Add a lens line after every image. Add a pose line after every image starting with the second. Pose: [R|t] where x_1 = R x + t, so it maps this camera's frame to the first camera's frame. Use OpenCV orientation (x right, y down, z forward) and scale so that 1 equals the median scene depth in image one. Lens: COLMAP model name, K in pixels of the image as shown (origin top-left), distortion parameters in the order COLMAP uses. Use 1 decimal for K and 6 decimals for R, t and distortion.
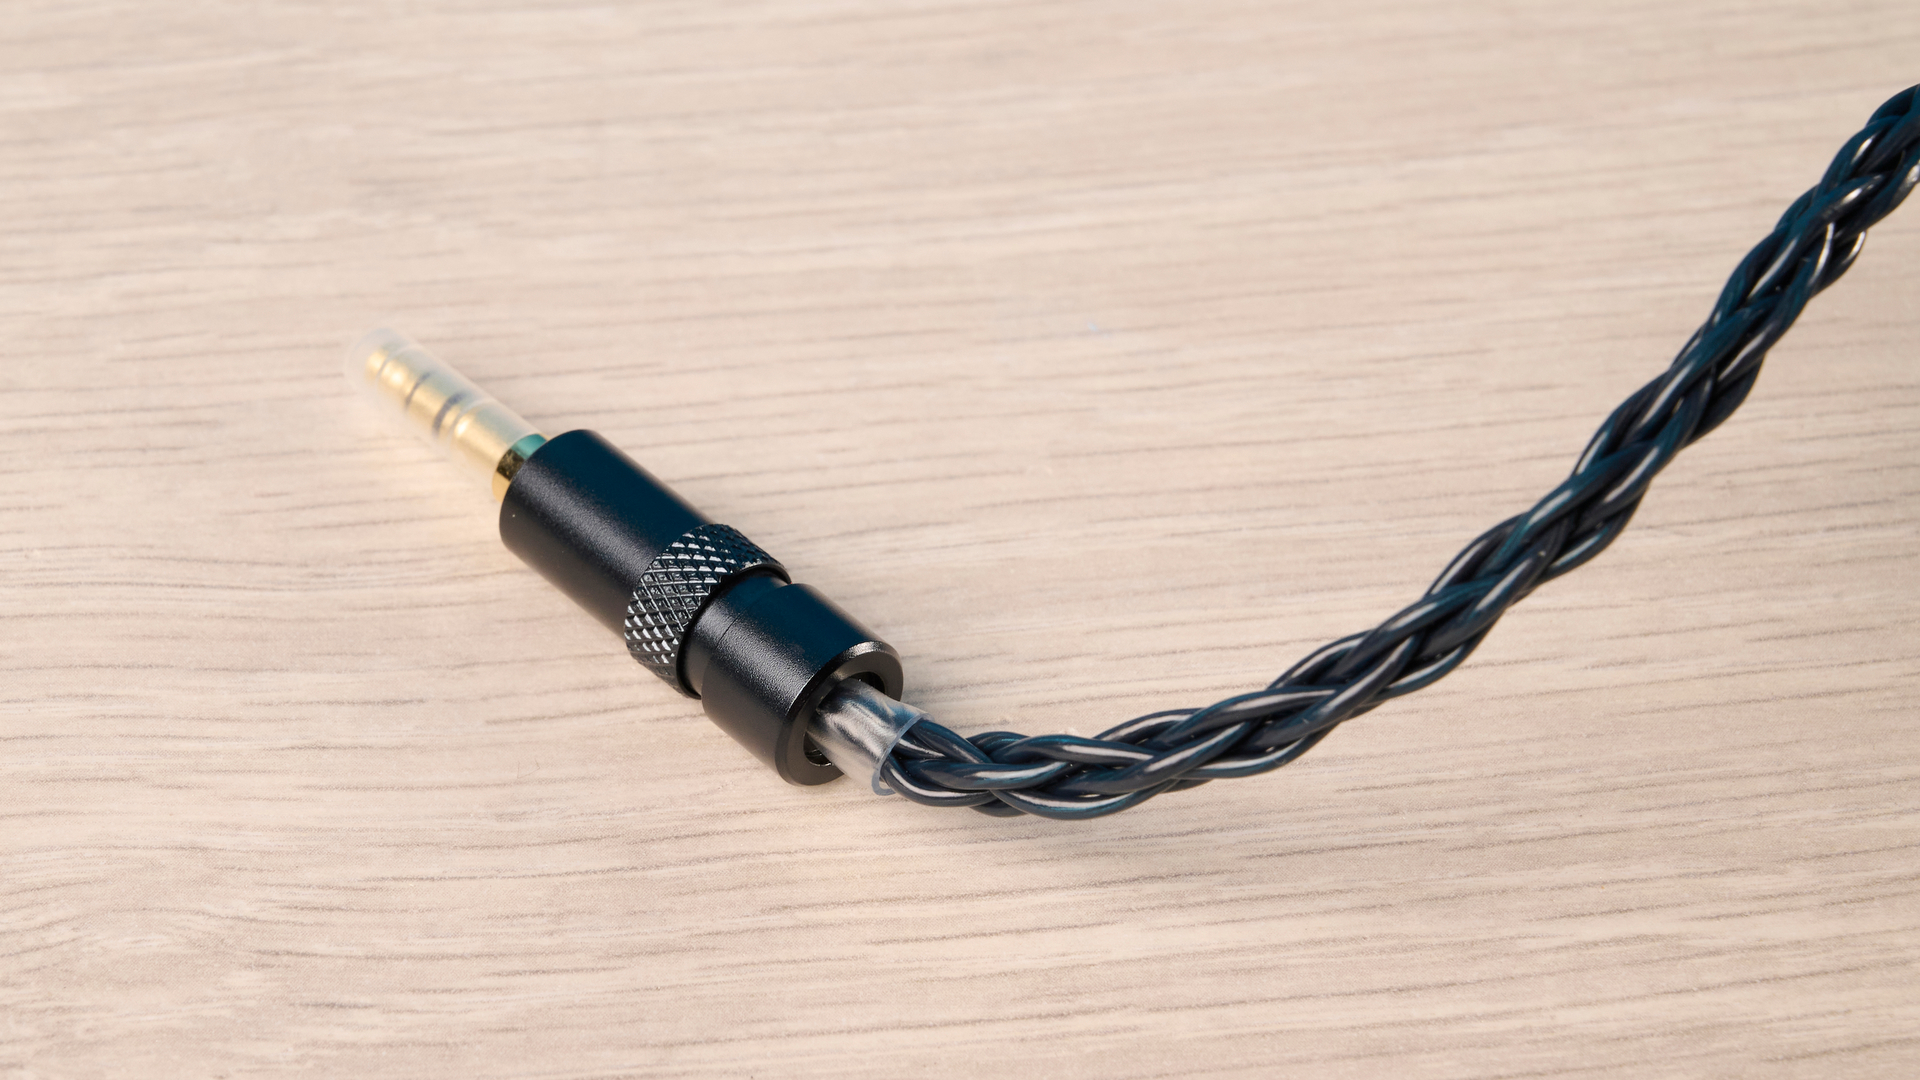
lens RADIAL K [[4840.2, 0, 803.1], [0, 4840.2, 443.9], [0, 0, 1]] dist [-0.230792, -0.210073]
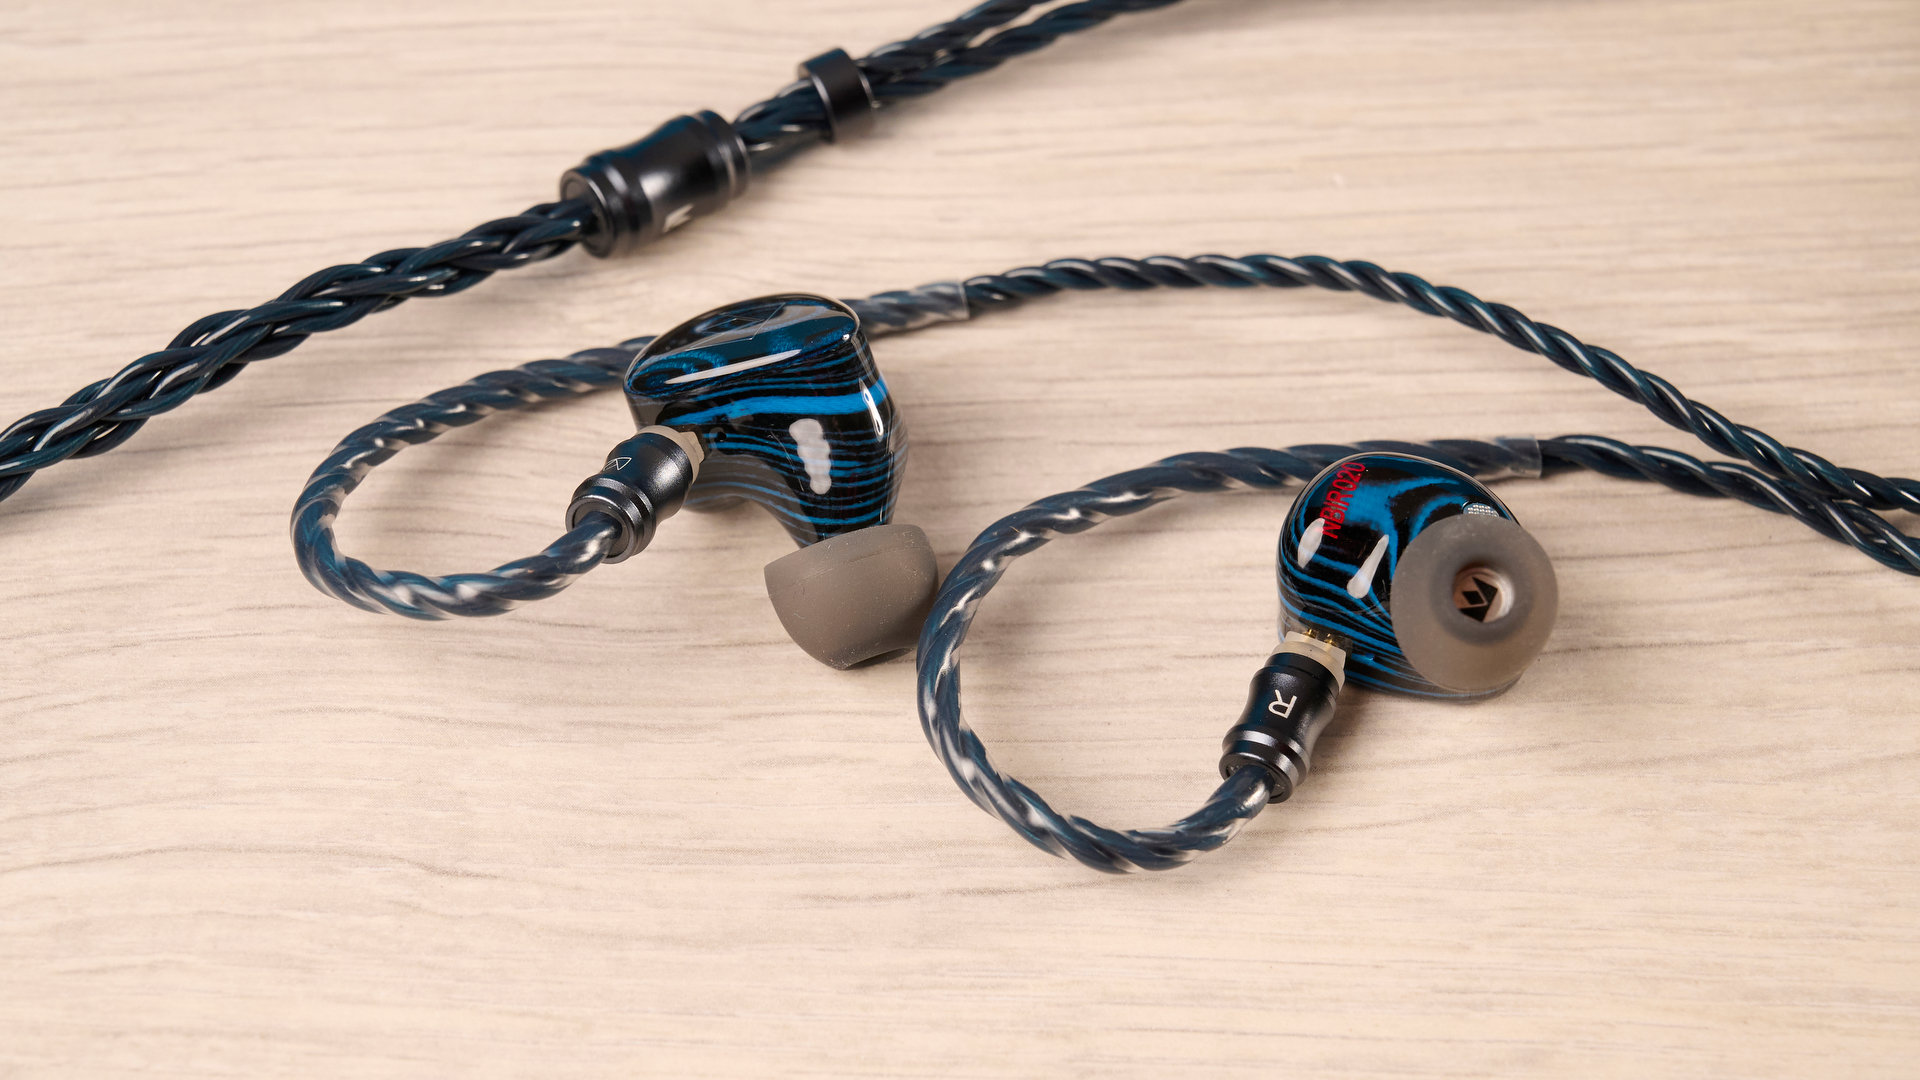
lens RADIAL K [[4319.8, 0, 999.9], [0, 4319.8, 544.1], [0, 0, 1]] dist [-0.177410, -0.222101]
pose [[0.998324, 0.049374, -0.030204, -0.000863], [-0.043780, 0.985497, 0.163949, -0.040588], [0.037861, -0.162351, 0.986006, -0.301296]]
